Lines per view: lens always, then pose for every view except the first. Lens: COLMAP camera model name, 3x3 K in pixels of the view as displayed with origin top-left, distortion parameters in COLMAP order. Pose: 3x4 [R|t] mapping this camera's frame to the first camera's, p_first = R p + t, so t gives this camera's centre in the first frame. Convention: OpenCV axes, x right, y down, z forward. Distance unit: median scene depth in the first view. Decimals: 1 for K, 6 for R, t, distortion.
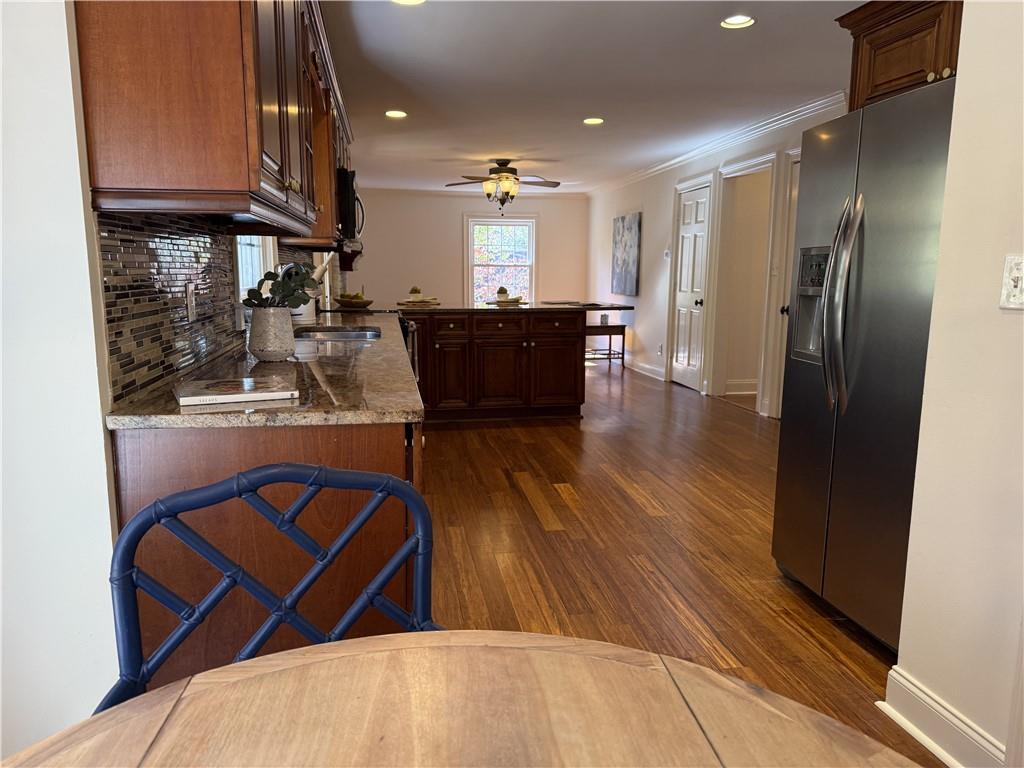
lens RADIAL K [[722.6, 0, 507.7], [0, 722.6, 384.7], [0, 0, 1]] dist [0.062061, -0.075490]
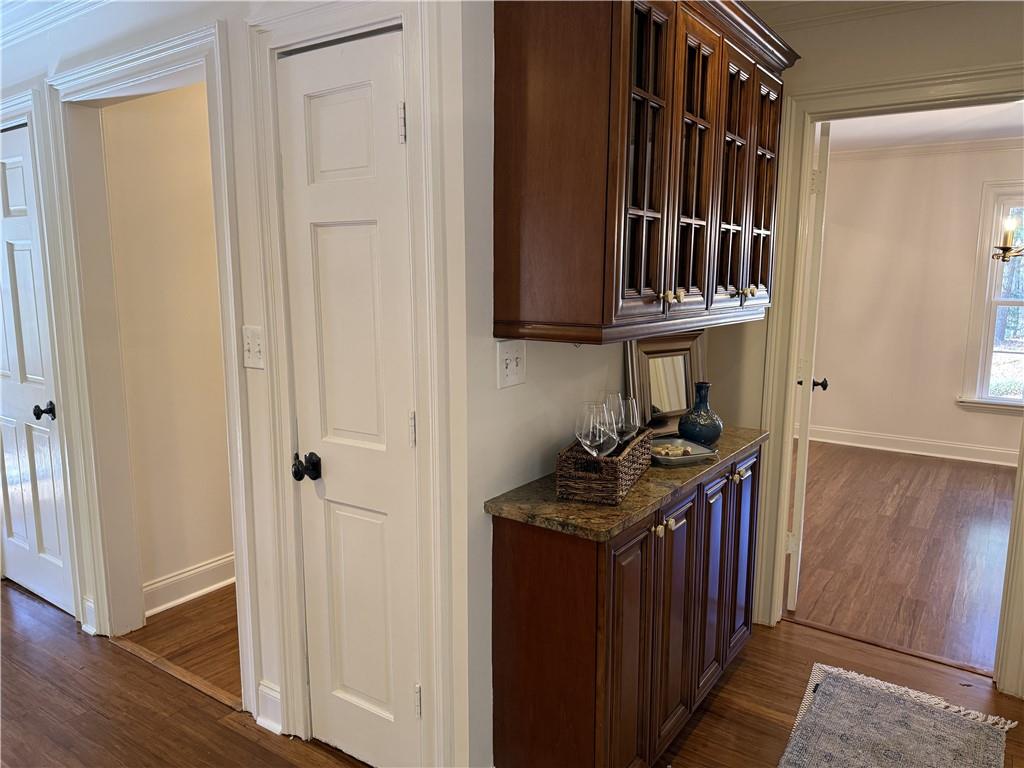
lens RADIAL K [[722.6, 0, 510.2], [0, 722.6, 385.3], [0, 0, 1]] dist [0.062061, -0.075490]
pose [[0.698108, -0.119515, 0.705947, 0.166485], [0.116556, 0.991788, 0.052646, -0.125354], [-0.706442, 0.045530, 0.706305, 0.553532]]
